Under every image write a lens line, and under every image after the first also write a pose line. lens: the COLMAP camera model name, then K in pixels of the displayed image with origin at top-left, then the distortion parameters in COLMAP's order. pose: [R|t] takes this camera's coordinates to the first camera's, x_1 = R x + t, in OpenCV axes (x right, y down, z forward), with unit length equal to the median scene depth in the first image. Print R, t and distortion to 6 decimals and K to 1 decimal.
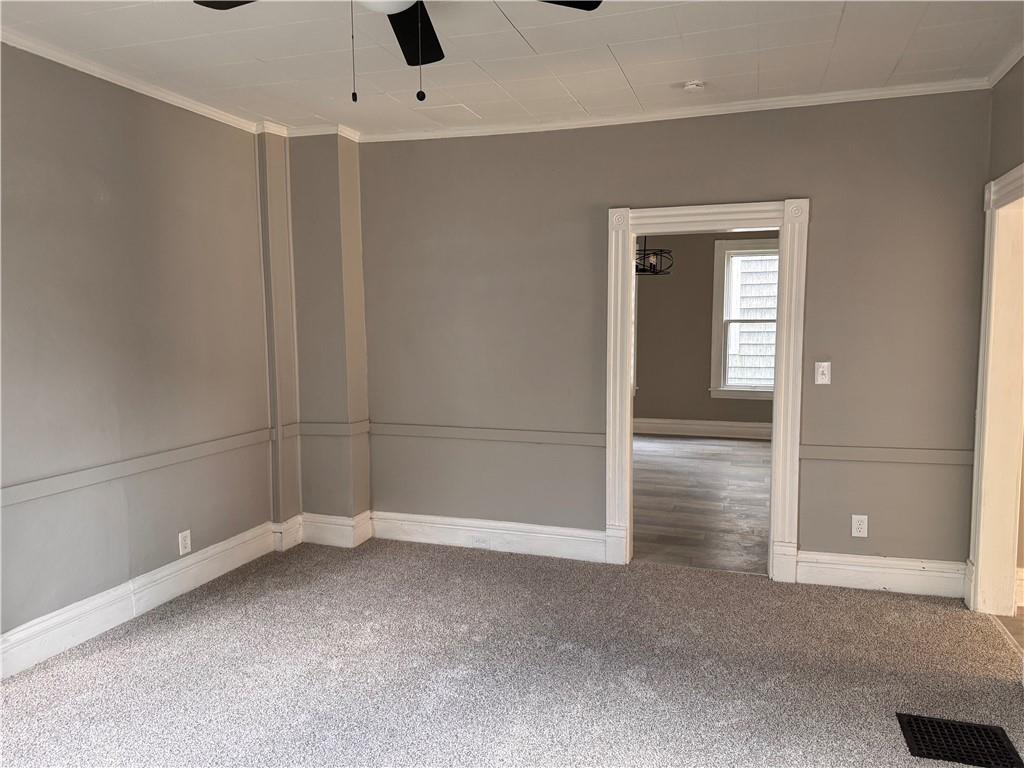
lens RADIAL K [[723.0, 0, 512.8], [0, 723.0, 389.8], [0, 0, 1]] dist [0.146666, -0.204756]
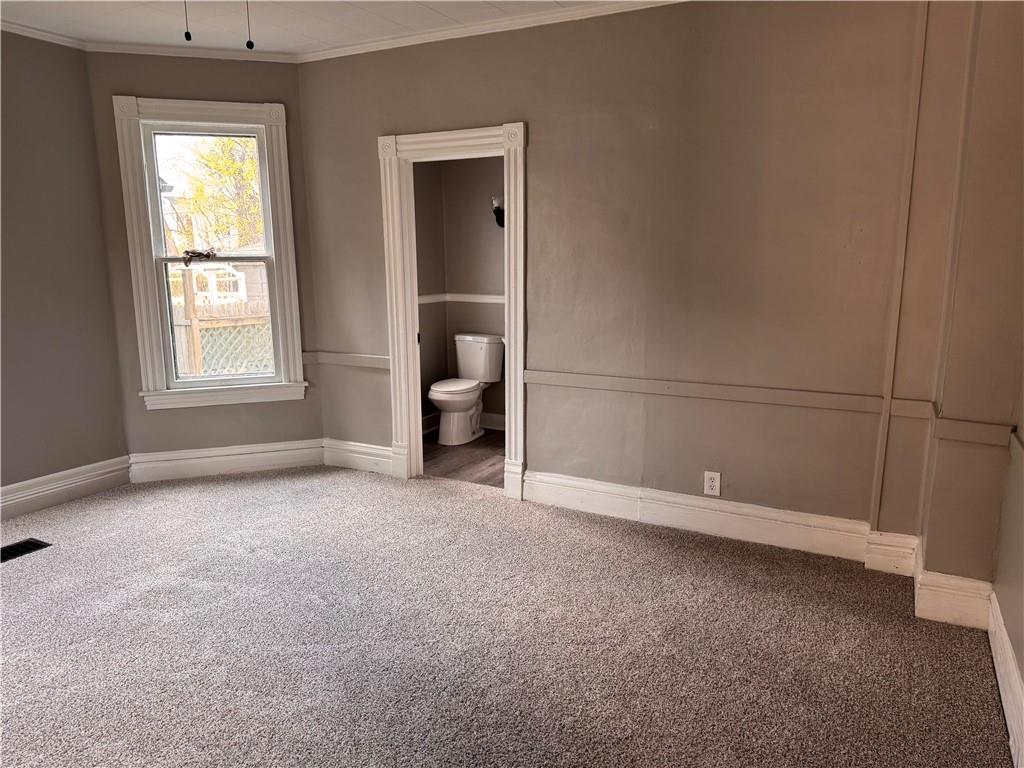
lens RADIAL K [[723.0, 0, 512.8], [0, 723.0, 389.8], [0, 0, 1]] dist [0.146666, -0.204756]
pose [[-0.169613, 0.195300, -0.965965, 0.487076], [-0.084734, 0.973648, 0.211732, -0.088458], [0.981861, 0.117763, -0.148595, 0.880287]]
